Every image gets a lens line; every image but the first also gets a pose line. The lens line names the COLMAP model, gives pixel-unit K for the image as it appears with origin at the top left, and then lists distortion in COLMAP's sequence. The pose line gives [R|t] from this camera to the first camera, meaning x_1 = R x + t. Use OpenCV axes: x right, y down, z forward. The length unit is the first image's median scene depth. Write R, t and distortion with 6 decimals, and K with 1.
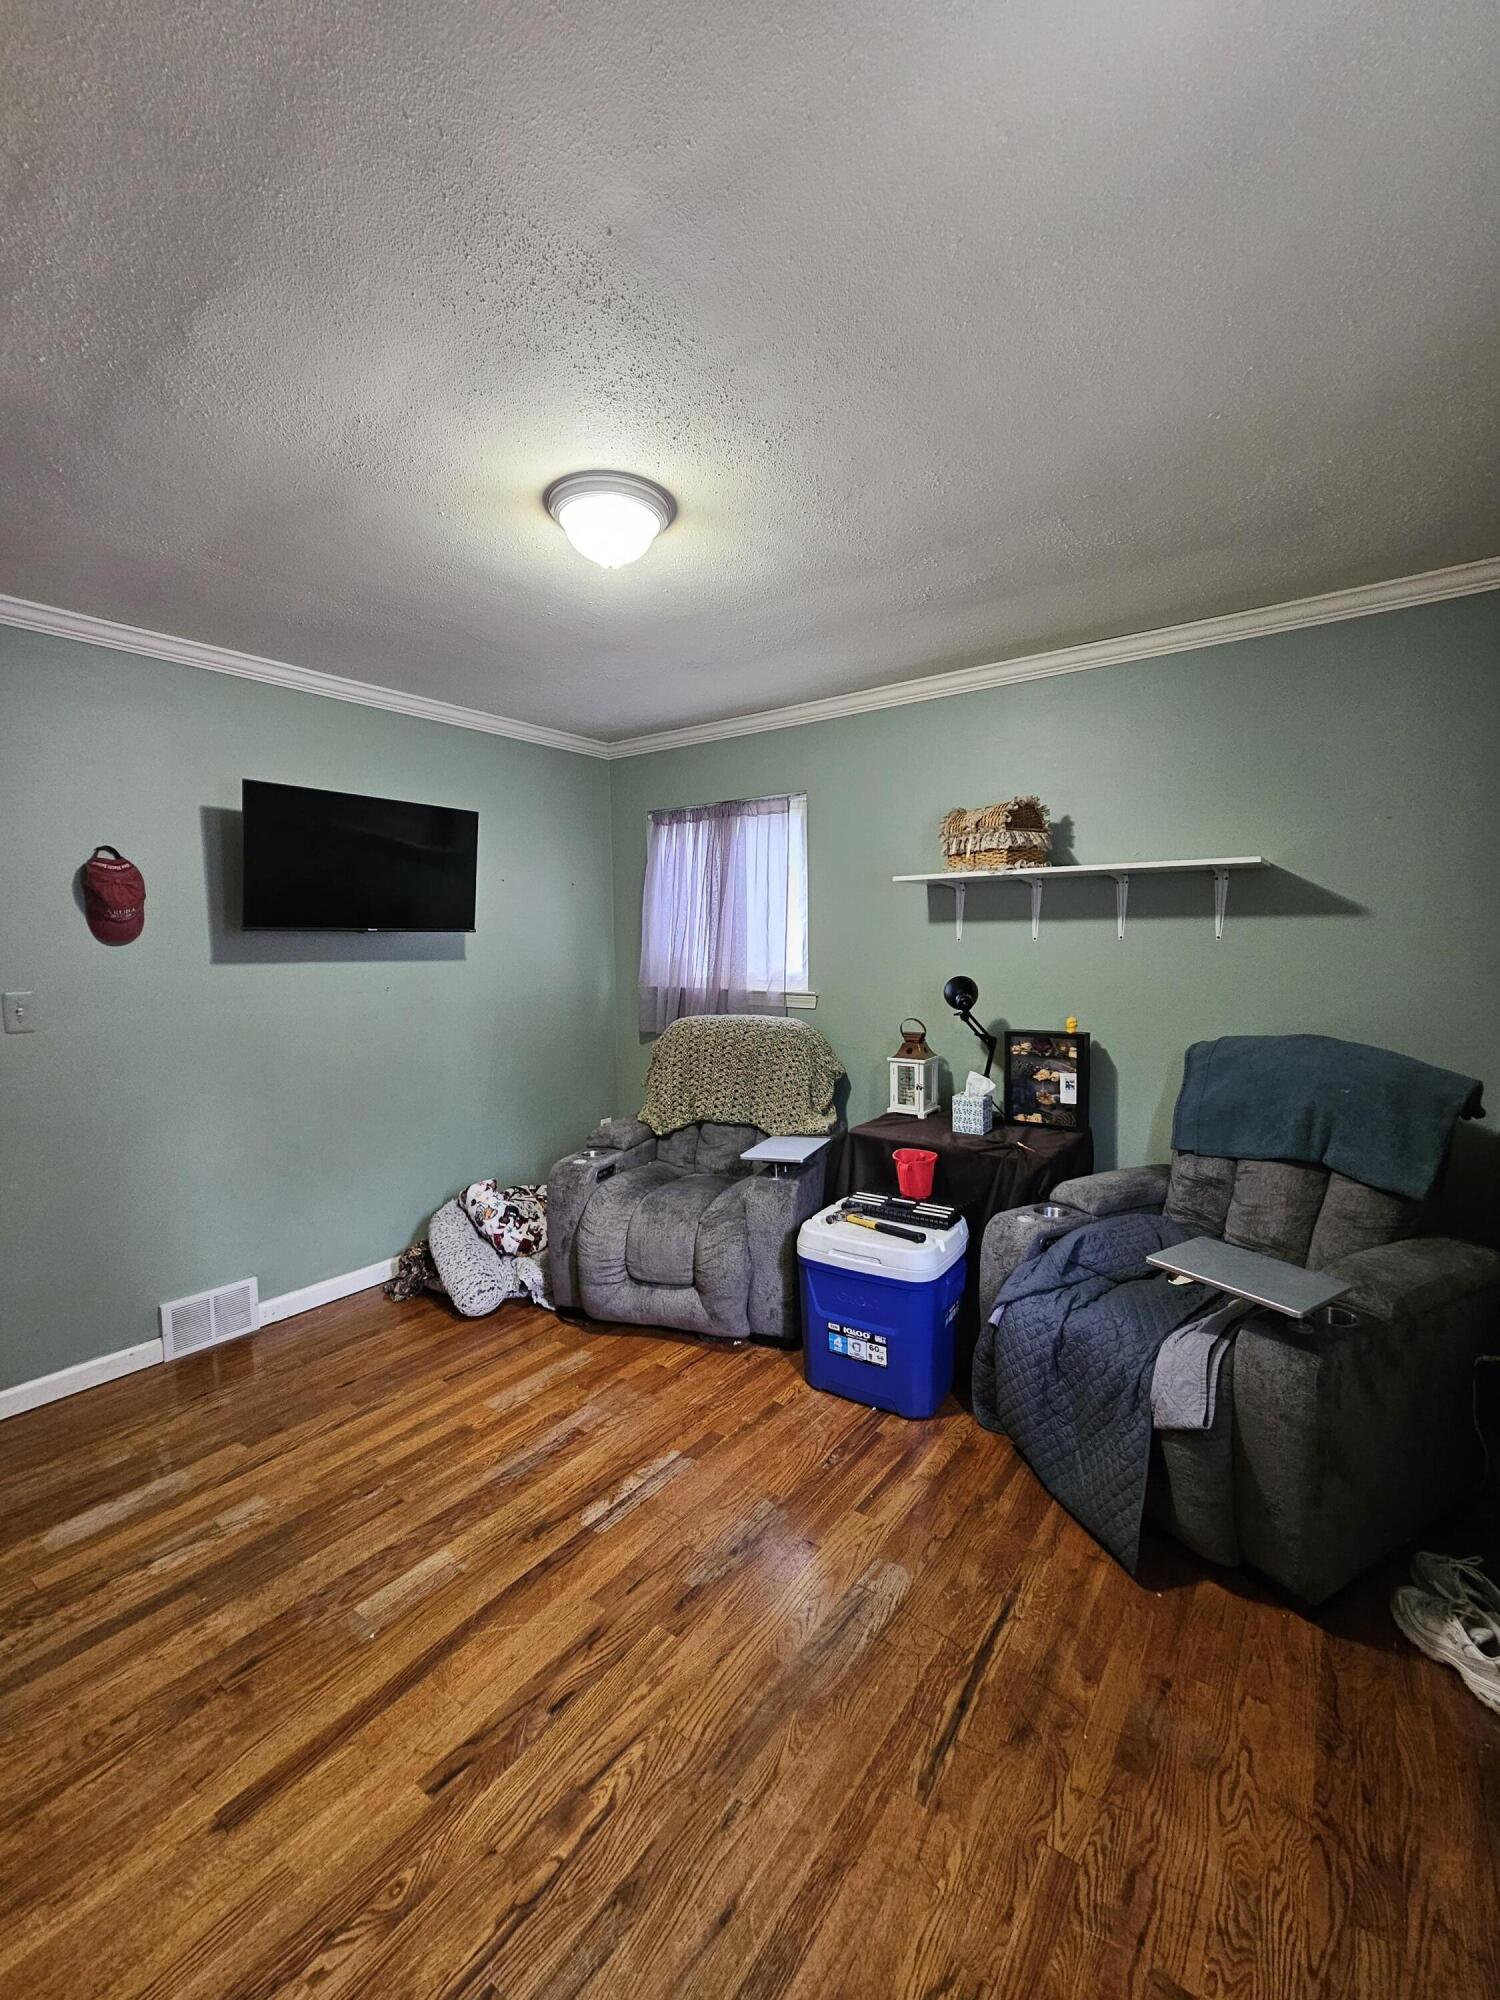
lens RADIAL K [[820.2, 0, 765.8], [0, 820.2, 1005.2], [0, 0, 1]] dist [0.004624, -0.000594]
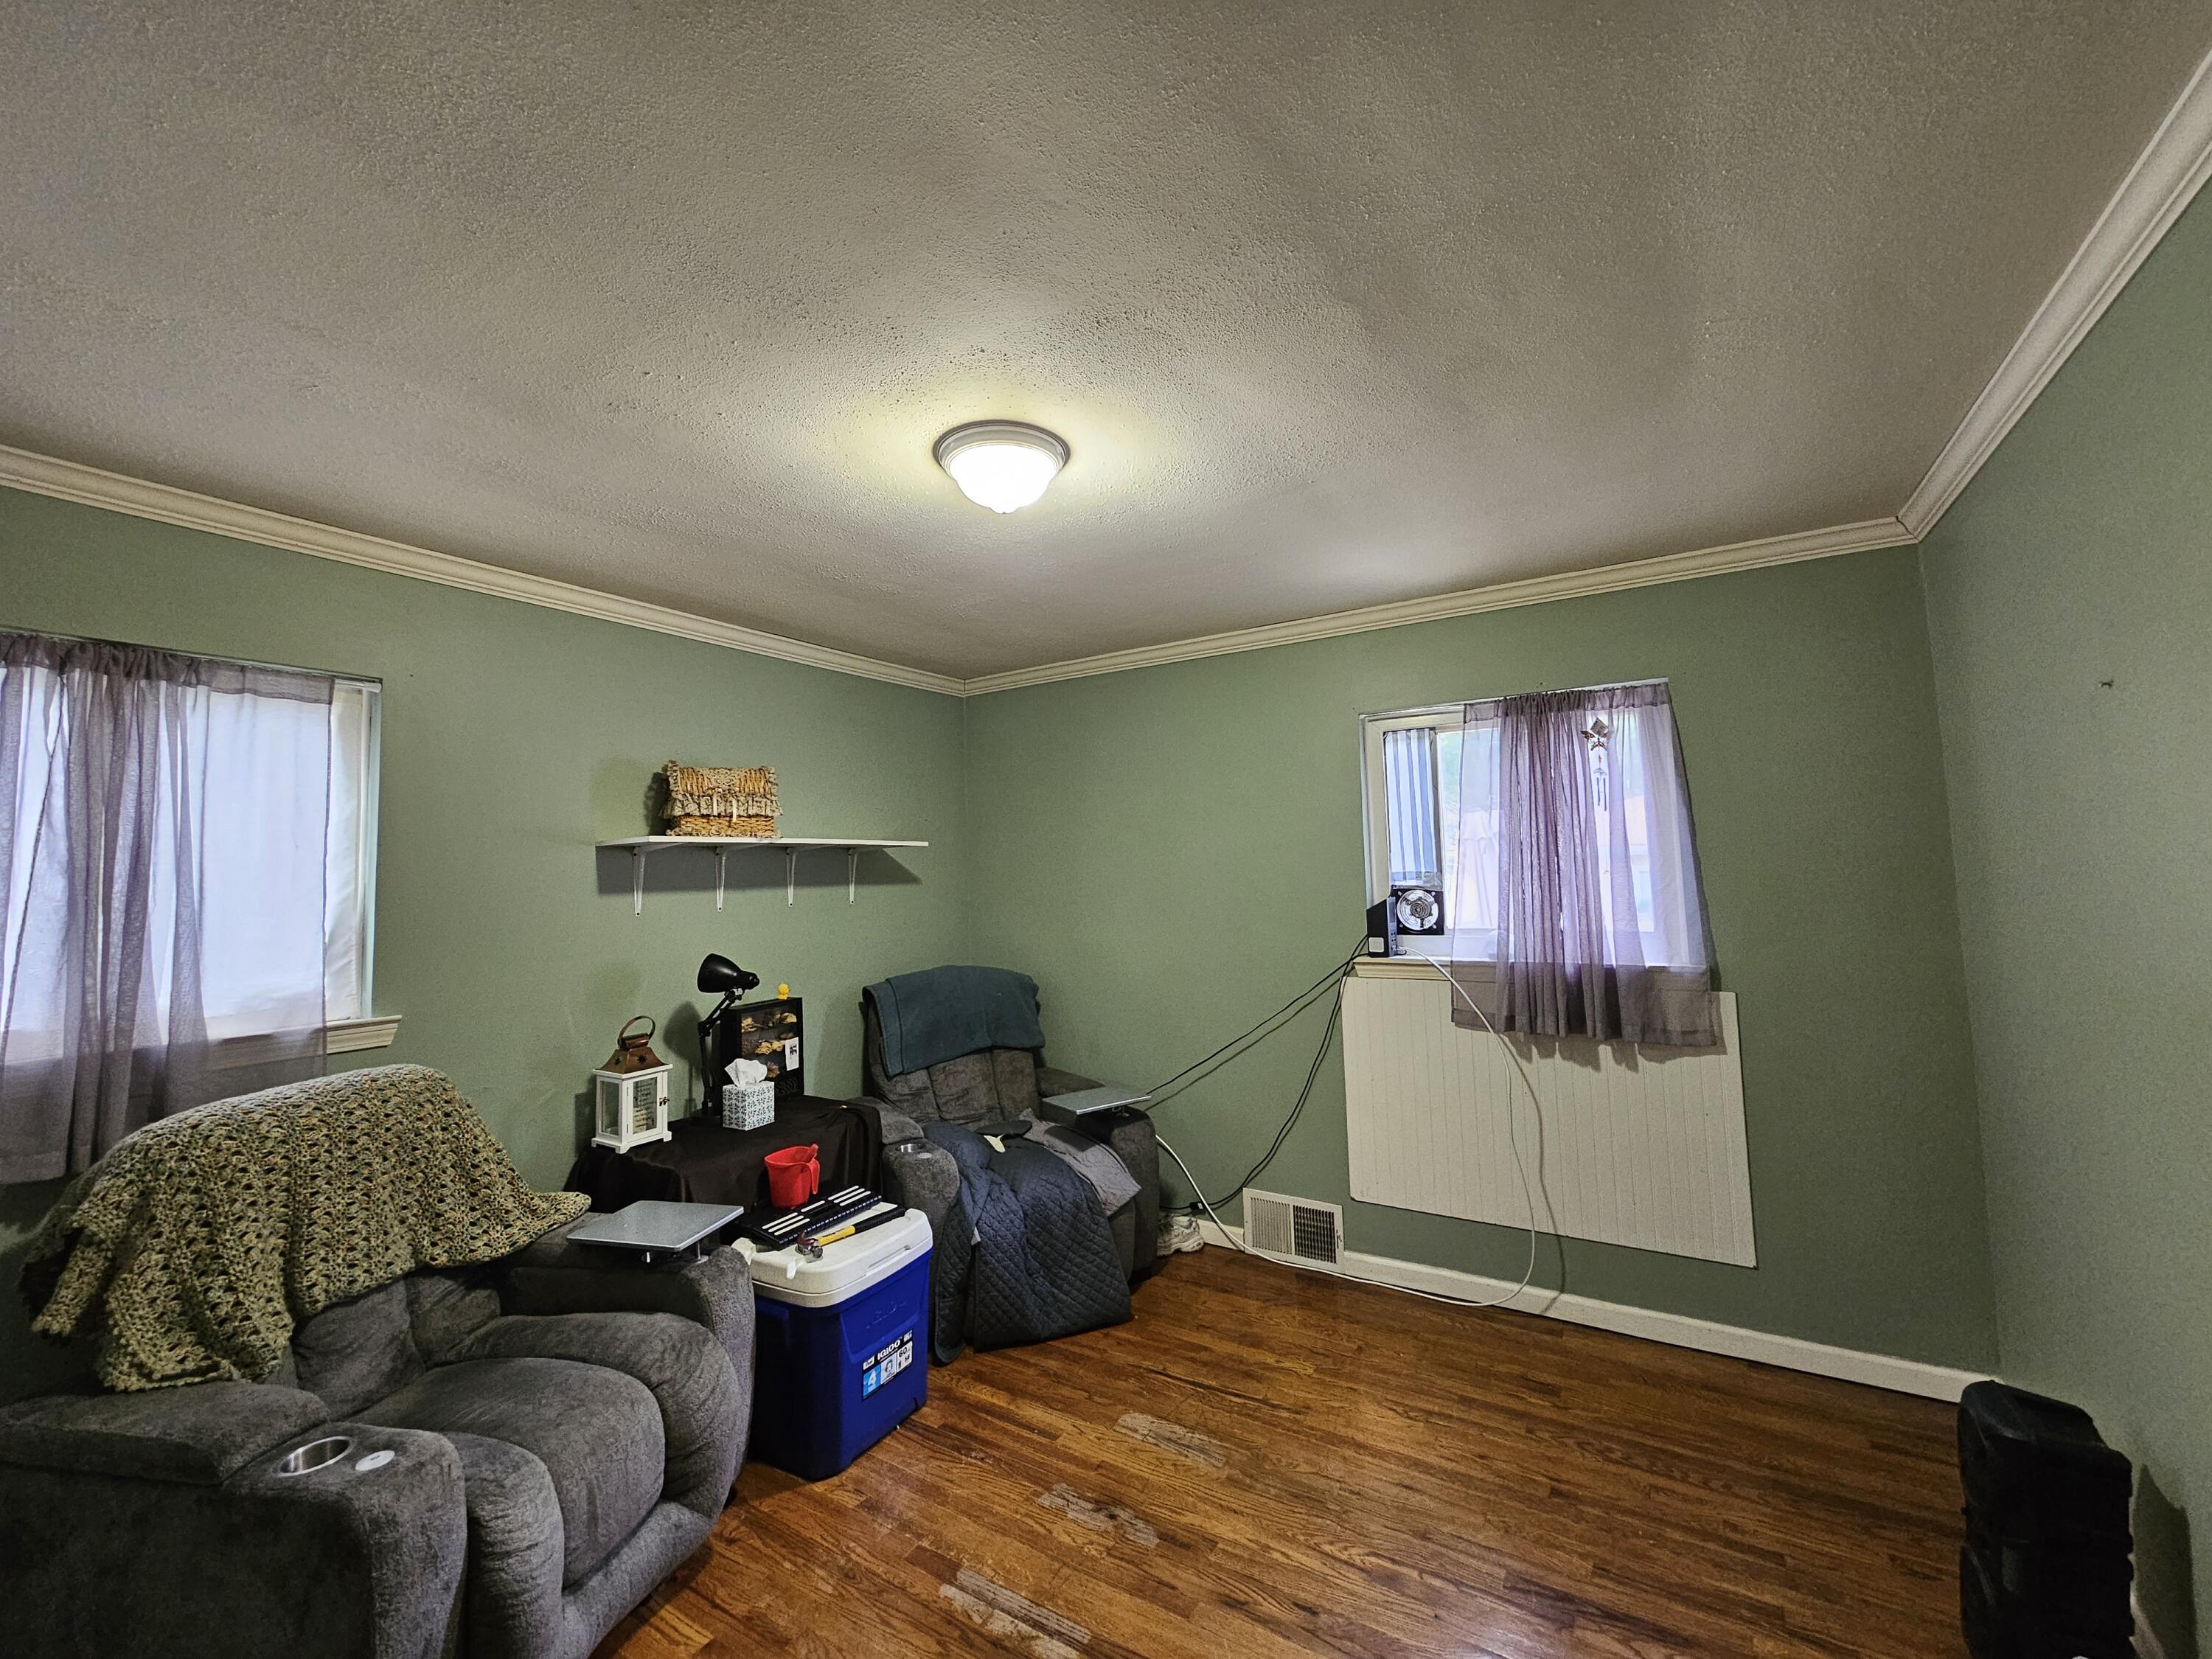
lens RADIAL K [[907.1, 0, 1119.6], [0, 907.1, 814.2], [0, 0, 1]] dist [0.004624, -0.000594]
pose [[-0.075900, 0.078046, 0.994056, -1.143515], [0.113386, 0.991141, -0.069160, -0.098496], [-0.990648, 0.107463, -0.084077, 0.941369]]
